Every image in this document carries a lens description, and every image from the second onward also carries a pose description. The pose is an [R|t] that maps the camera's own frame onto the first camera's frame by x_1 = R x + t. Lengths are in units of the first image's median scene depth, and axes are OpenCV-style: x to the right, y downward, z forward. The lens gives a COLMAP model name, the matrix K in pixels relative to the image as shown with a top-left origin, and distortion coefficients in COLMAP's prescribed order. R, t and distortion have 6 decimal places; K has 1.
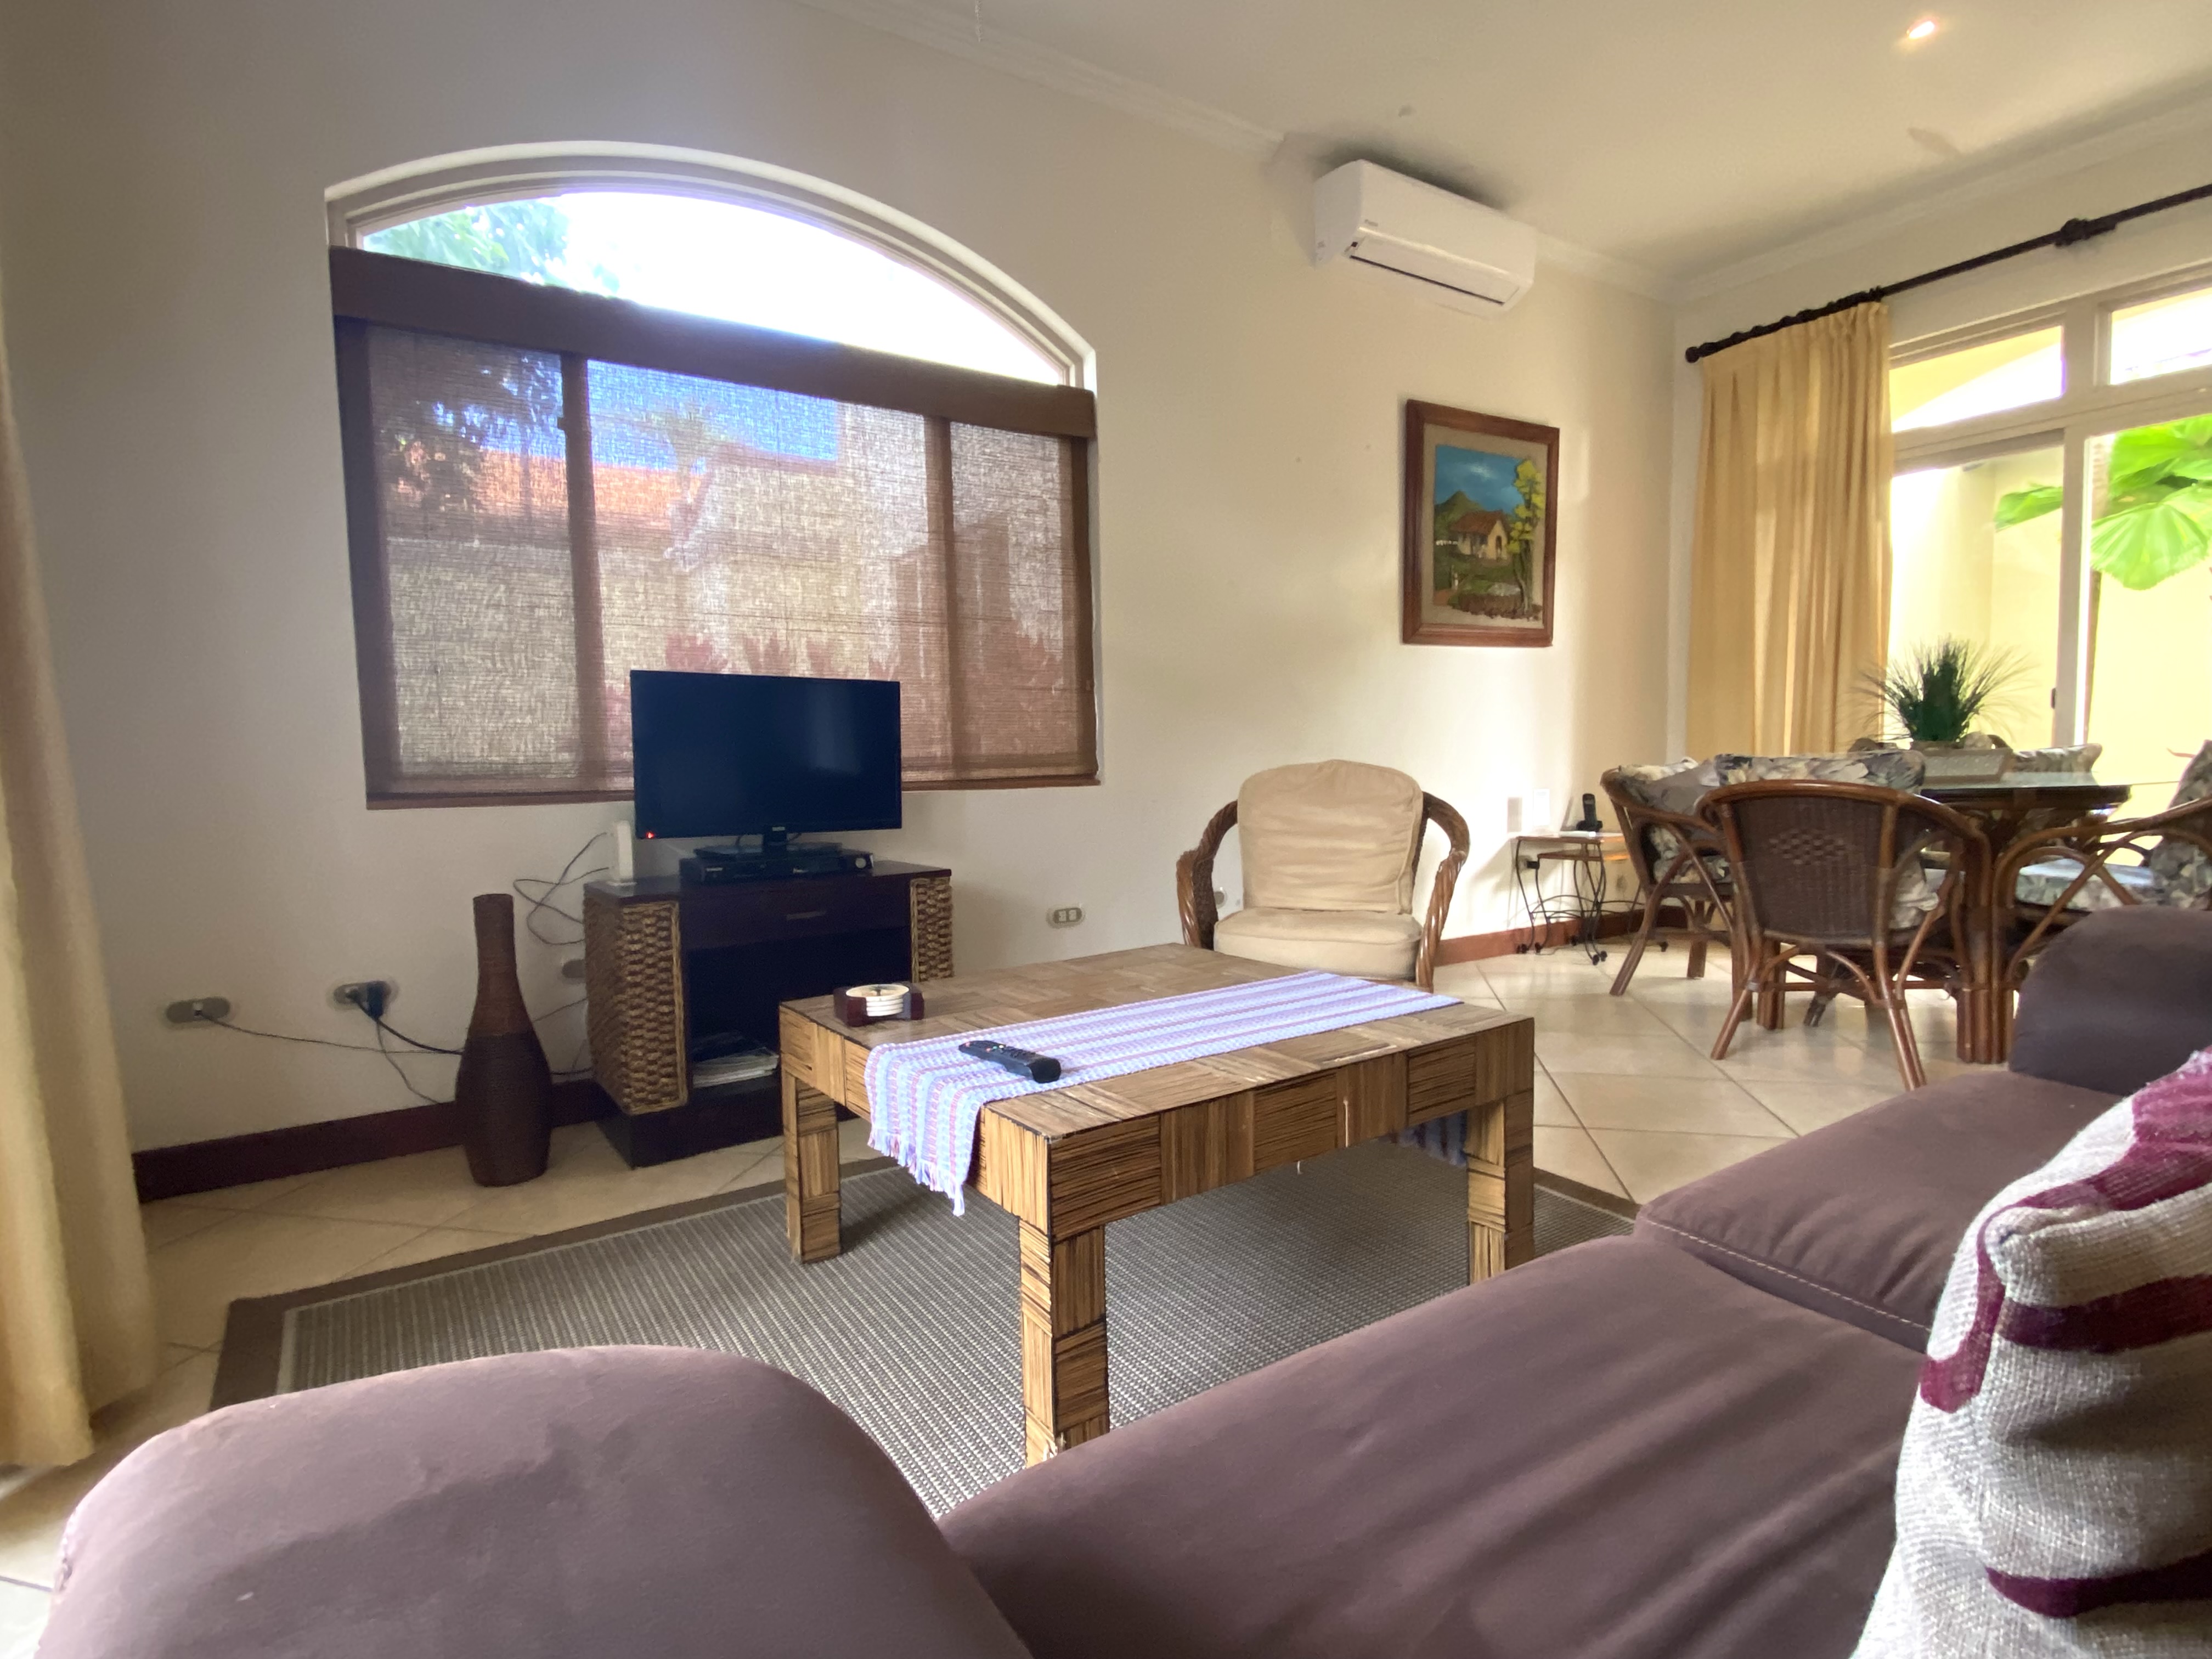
lens RADIAL K [[1100.9, 0, 1099.1], [0, 1100.9, 840.4], [0, 0, 1]] dist [0.029919, -0.028770]
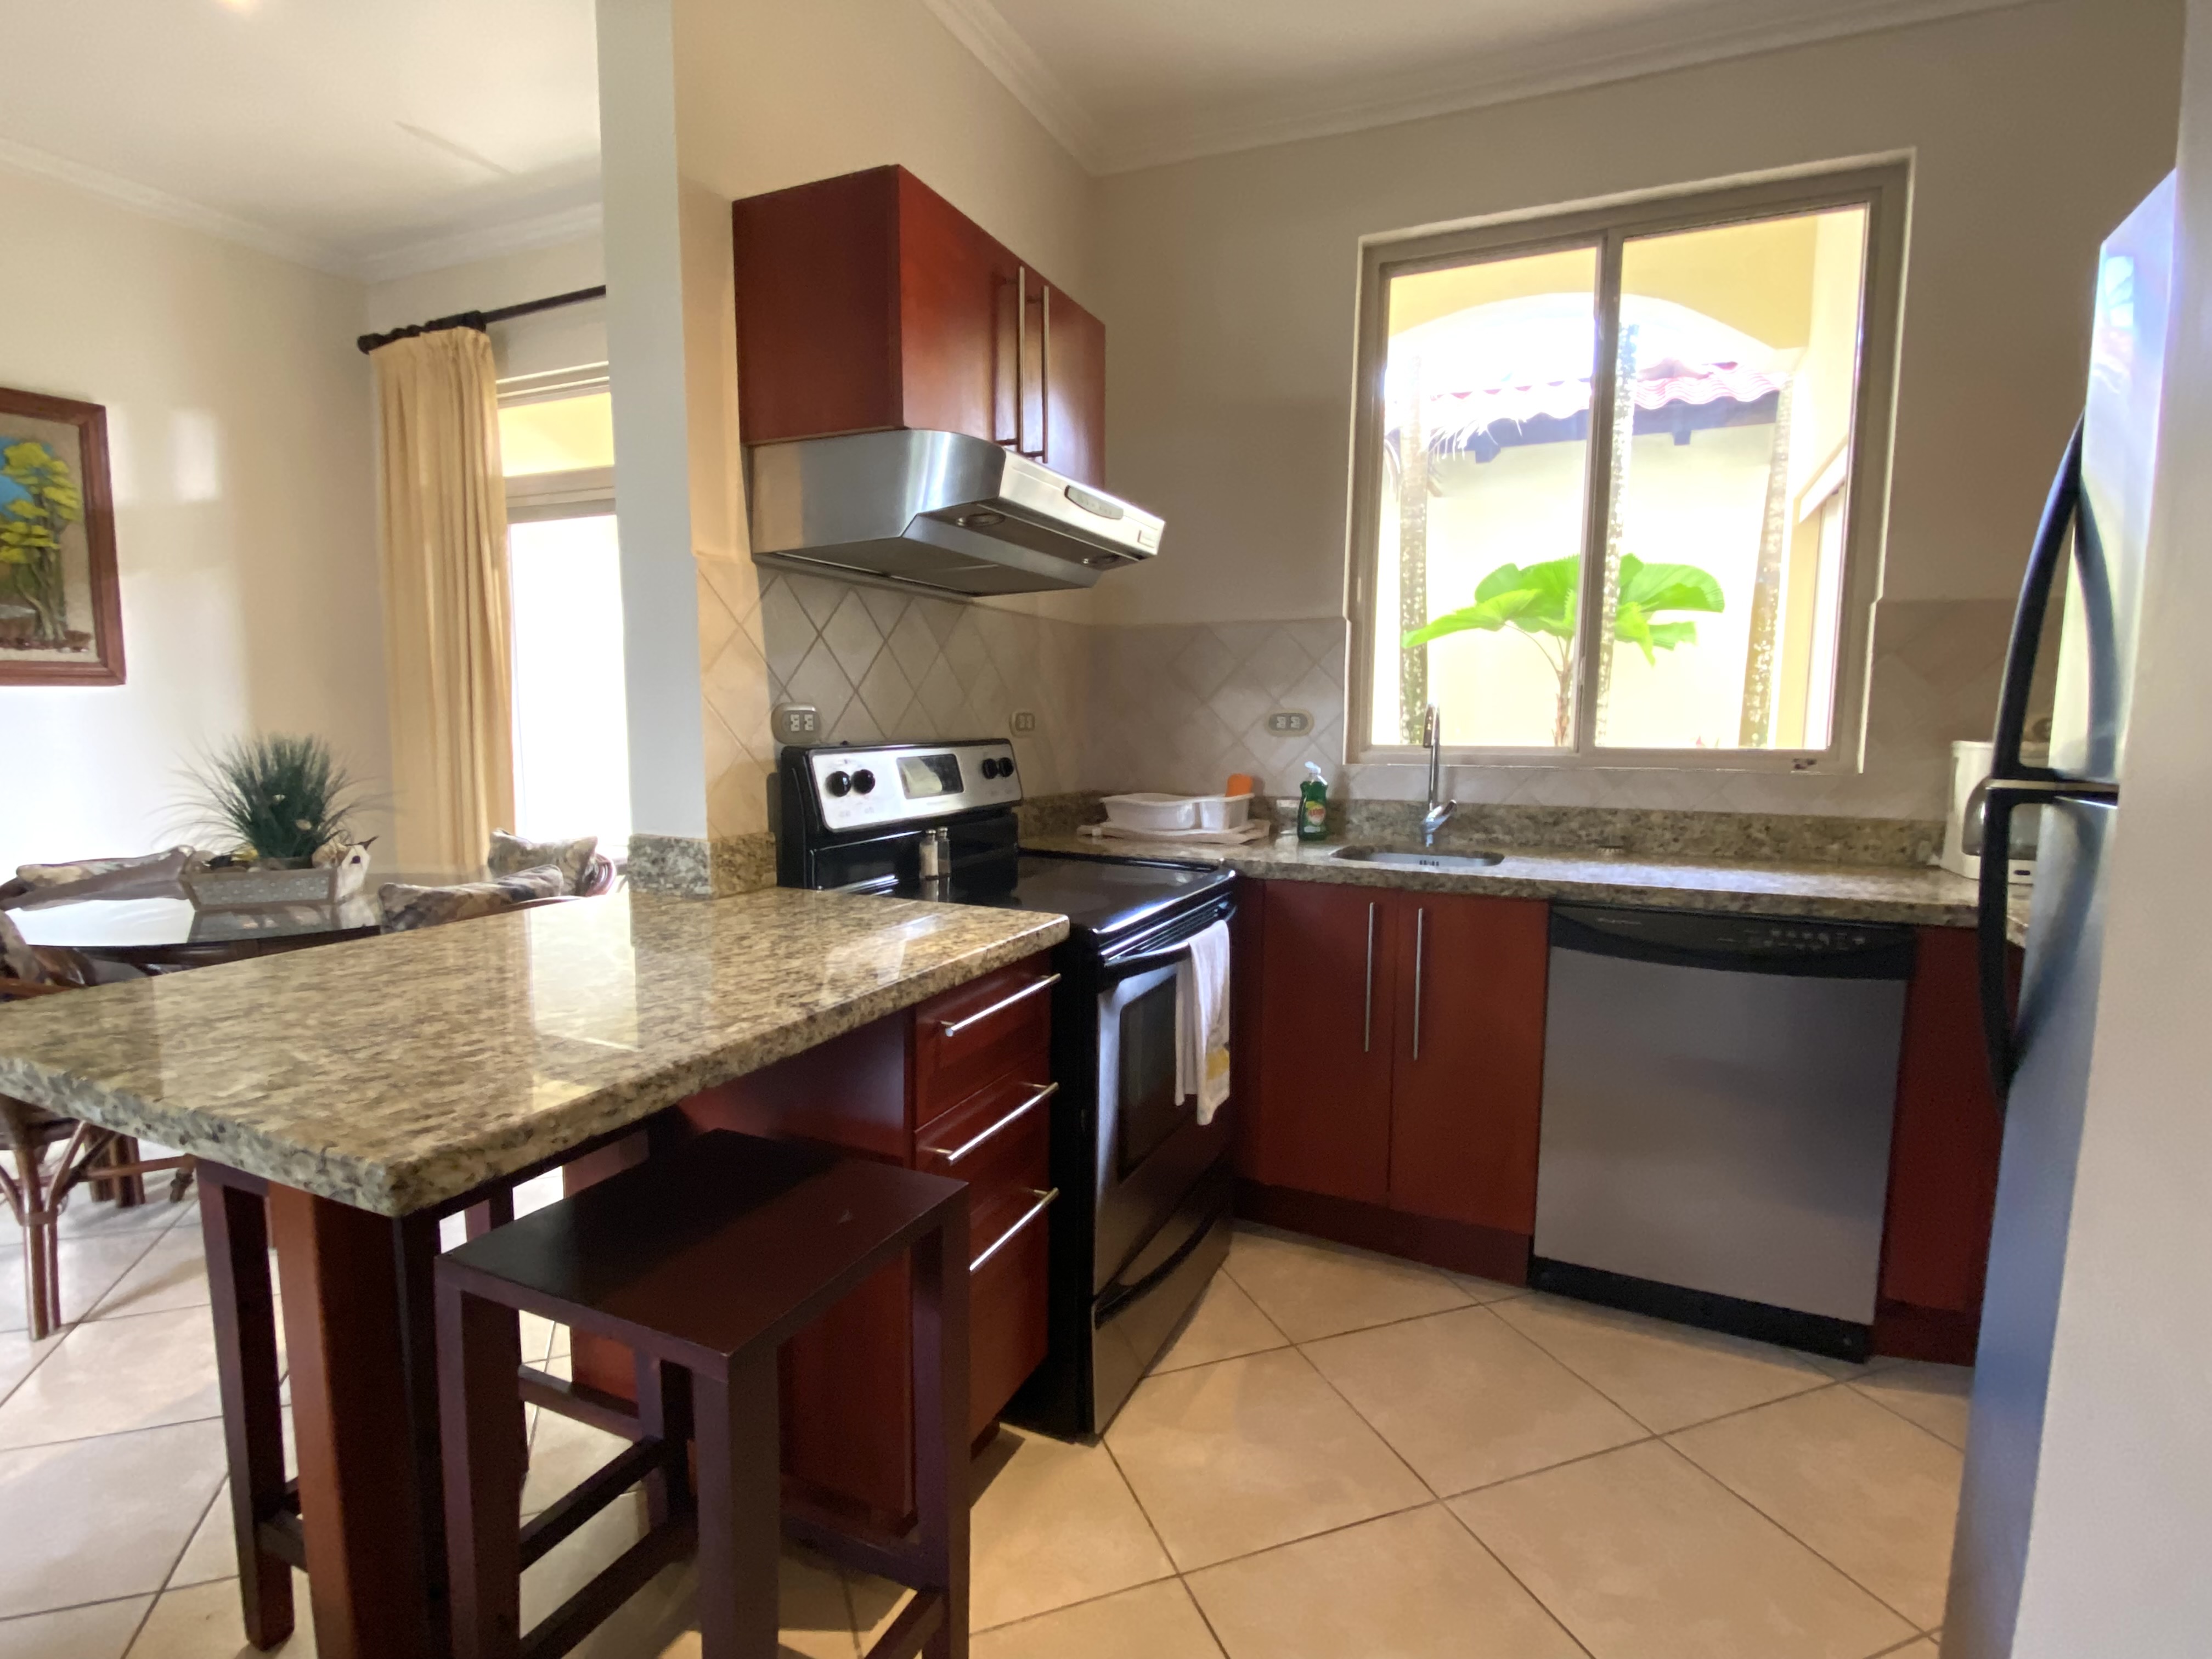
lens RADIAL K [[1065.5, 0, 1067.3], [0, 1065.5, 831.4], [0, 0, 1]] dist [0.048058, -0.039244]
pose [[0.841839, -0.030683, 0.538855, 0.618004], [0.015014, 0.999328, 0.033447, -0.094740], [-0.539519, -0.020066, 0.841734, -0.018594]]
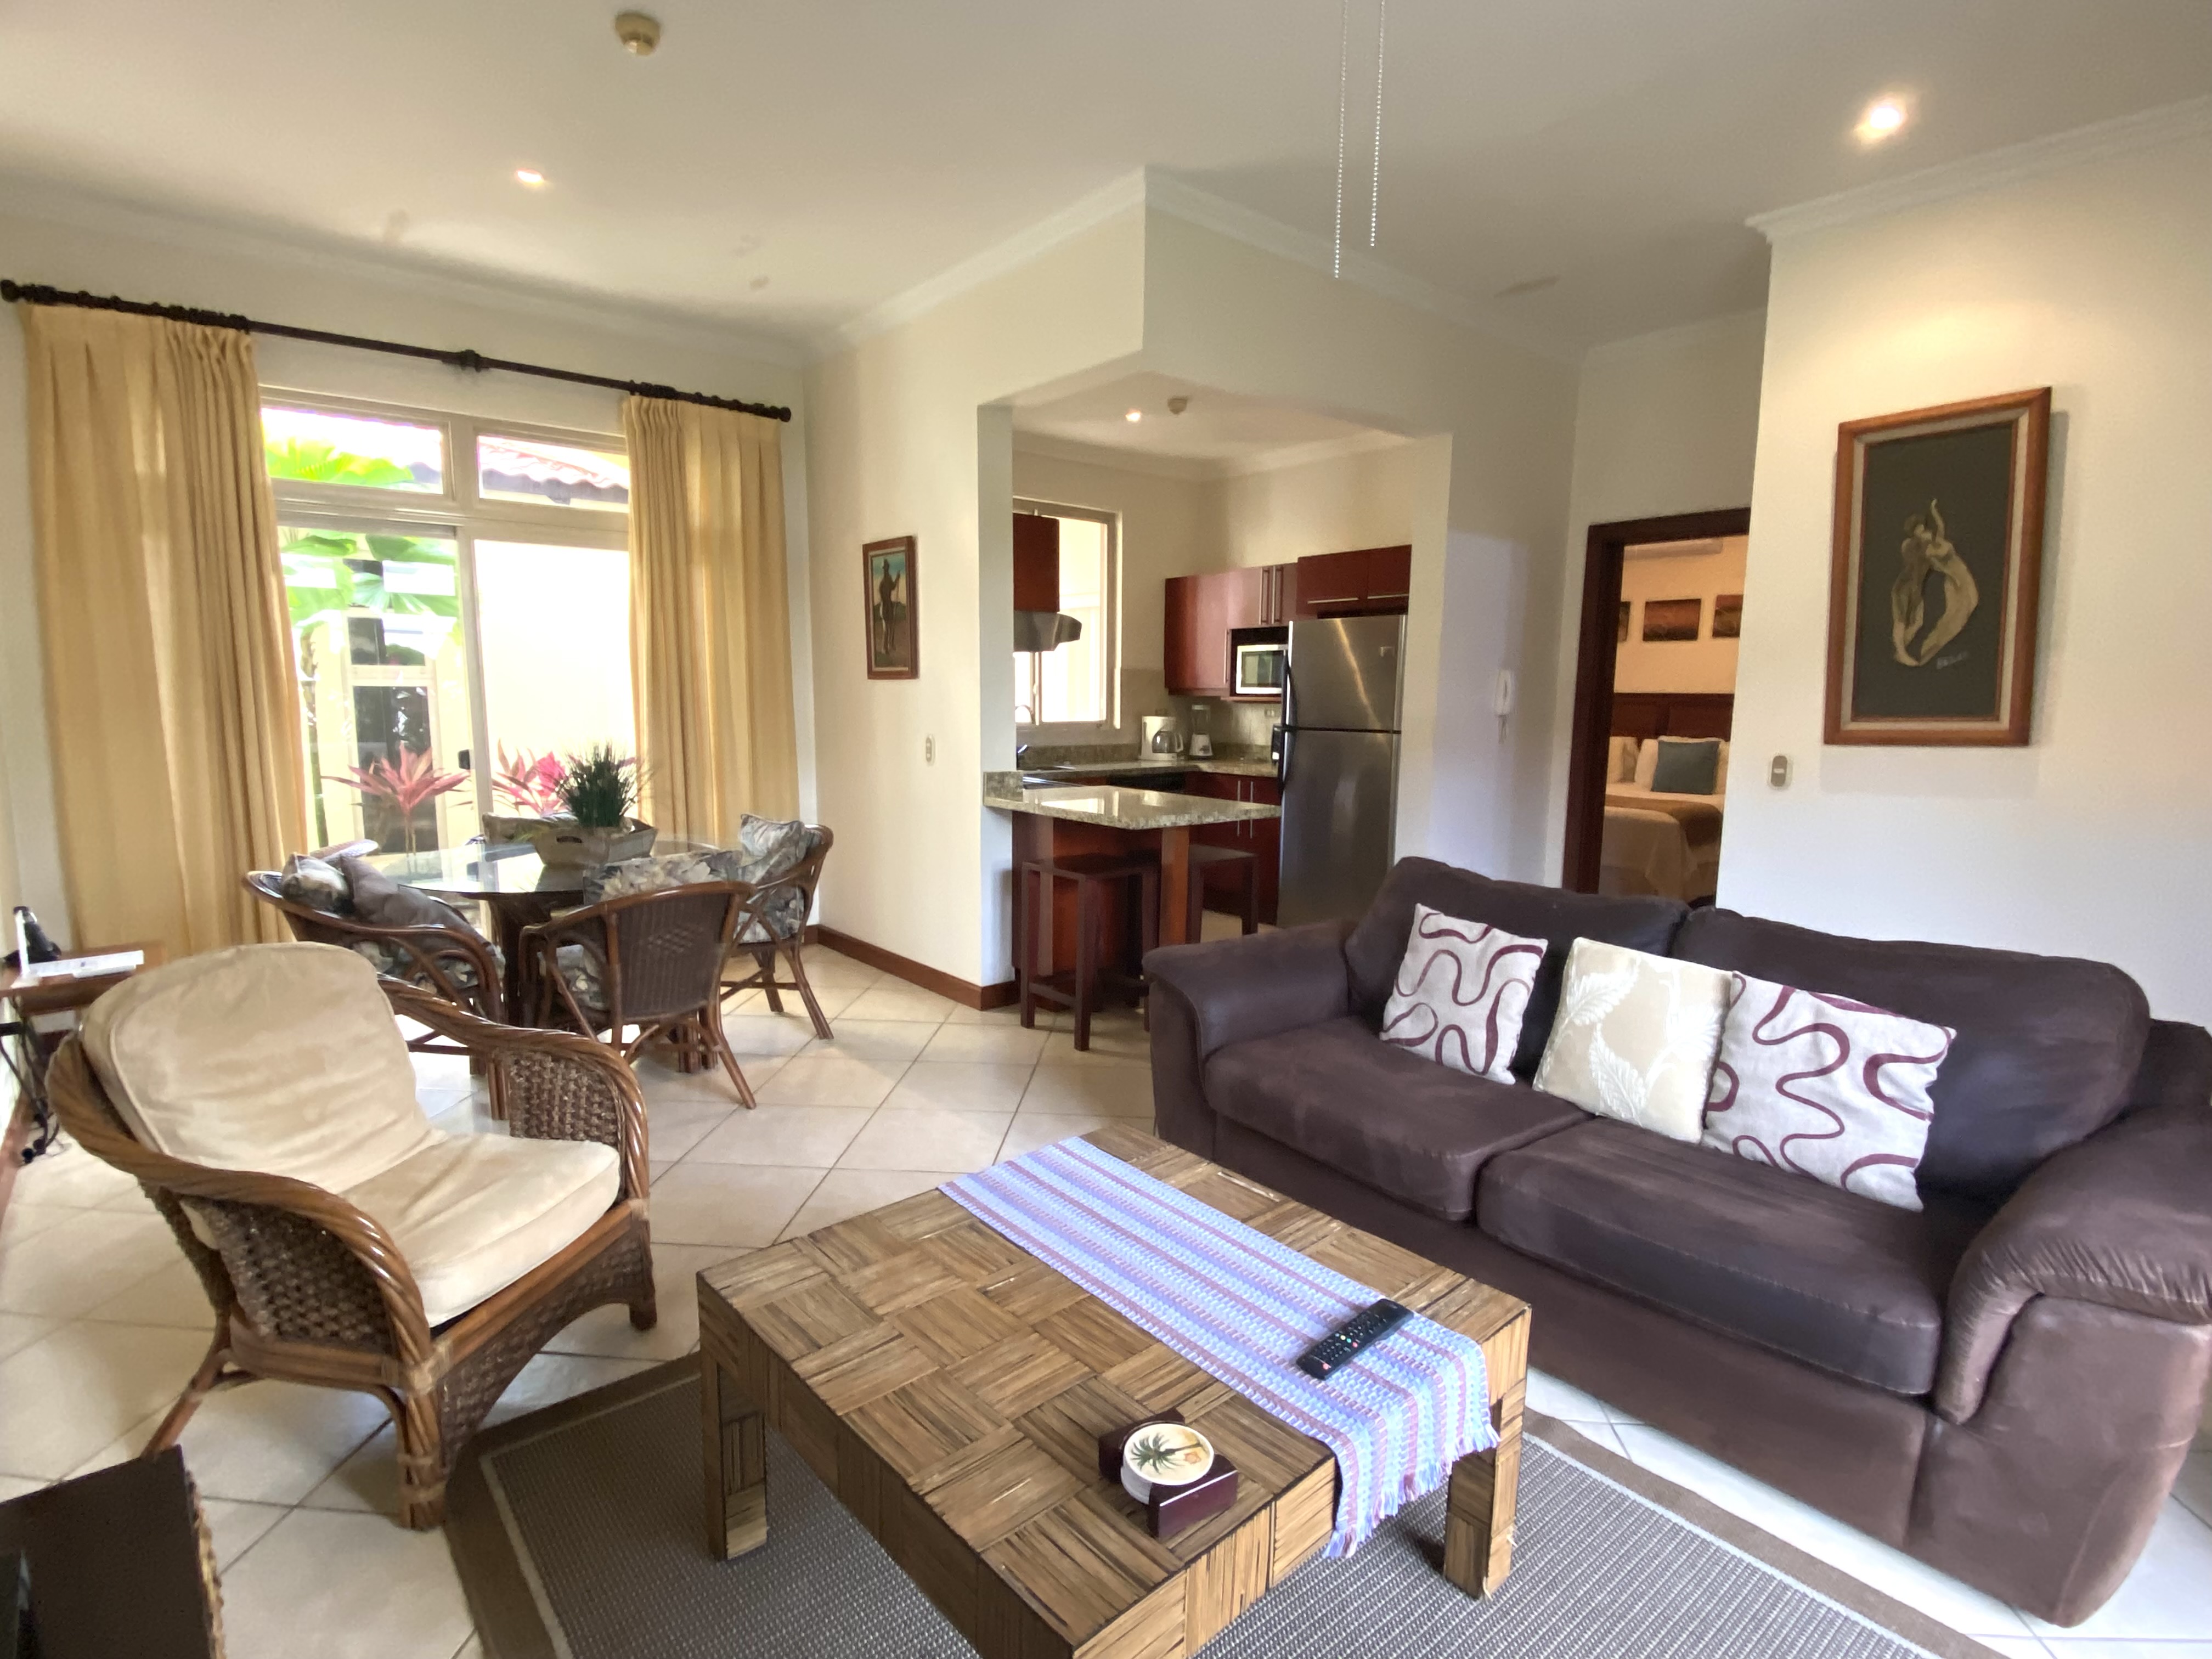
lens RADIAL K [[1100.9, 0, 1099.1], [0, 1100.9, 840.4], [0, 0, 1]] dist [0.029919, -0.028770]
pose [[-0.123281, -0.115452, 0.985633, -0.356057], [0.066760, 0.989995, 0.124313, -0.140296], [-0.990124, 0.081127, -0.114340, 0.468137]]
